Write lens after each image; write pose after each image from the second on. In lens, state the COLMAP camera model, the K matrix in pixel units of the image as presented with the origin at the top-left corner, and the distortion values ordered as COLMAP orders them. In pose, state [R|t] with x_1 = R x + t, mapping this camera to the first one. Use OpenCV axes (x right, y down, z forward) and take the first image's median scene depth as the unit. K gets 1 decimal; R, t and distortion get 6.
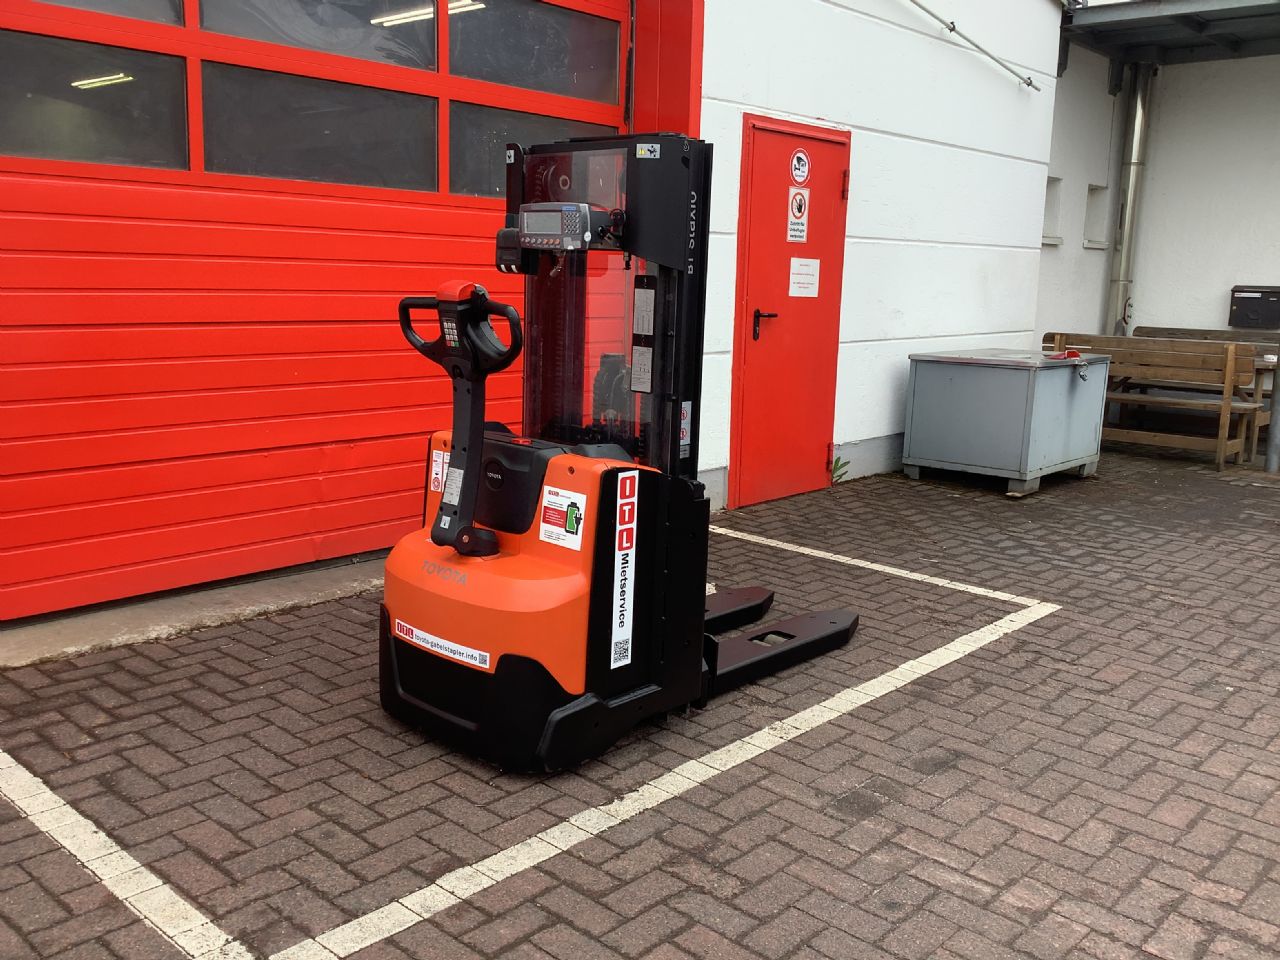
lens RADIAL K [[1156.8, 0, 640.0], [0, 1156.8, 480.0], [0, 0, 1]] dist [0.087156, -0.172754]
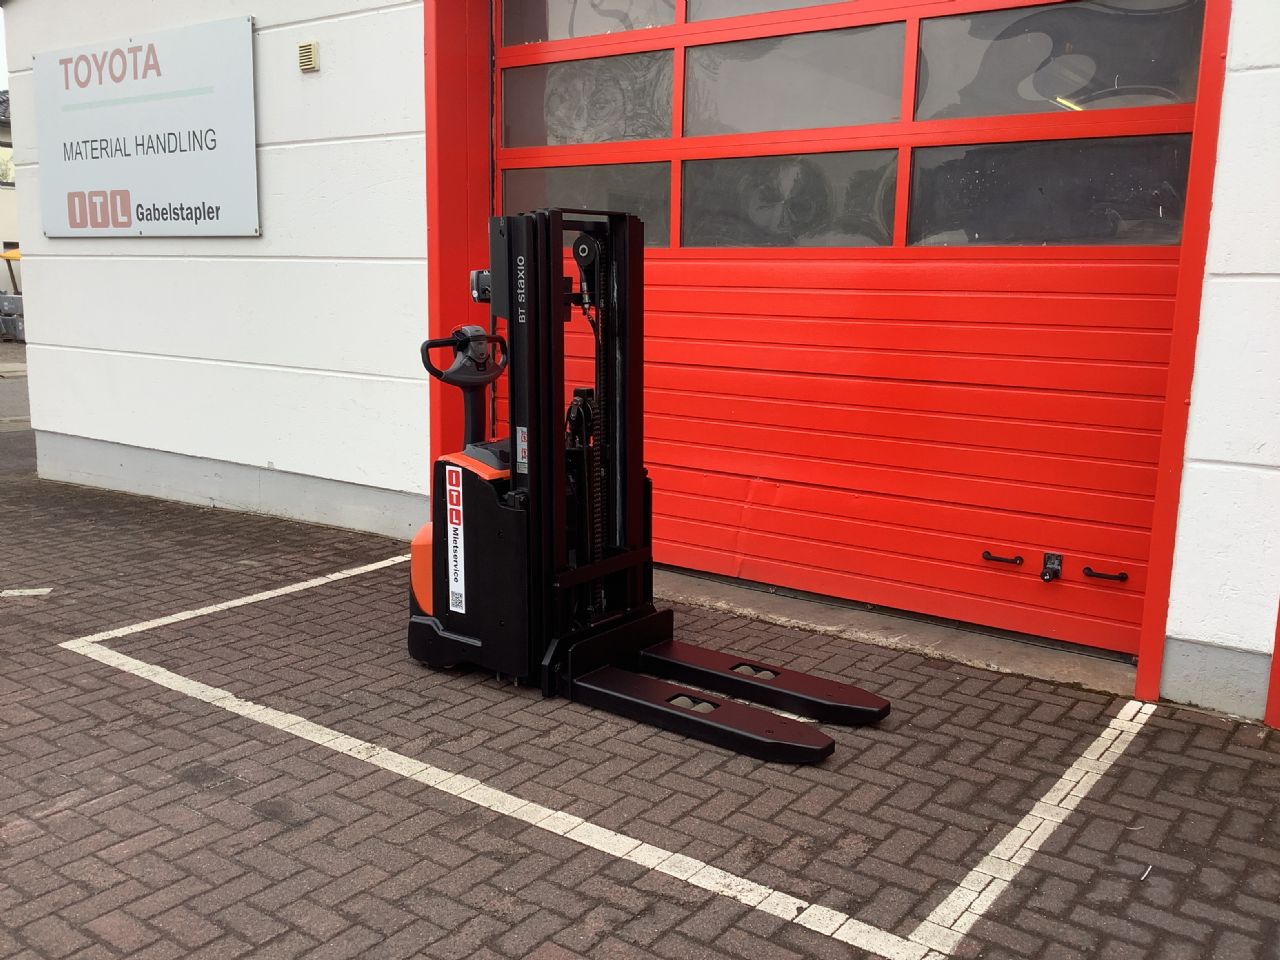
lens RADIAL K [[1156.8, 0, 640.0], [0, 1156.8, 480.0], [0, 0, 1]] dist [0.087156, -0.172754]
pose [[0.100634, 0.142075, -0.984727, 1.064943], [-0.194406, 0.973481, 0.120585, -0.185422], [0.975745, 0.179302, 0.125586, 0.977707]]
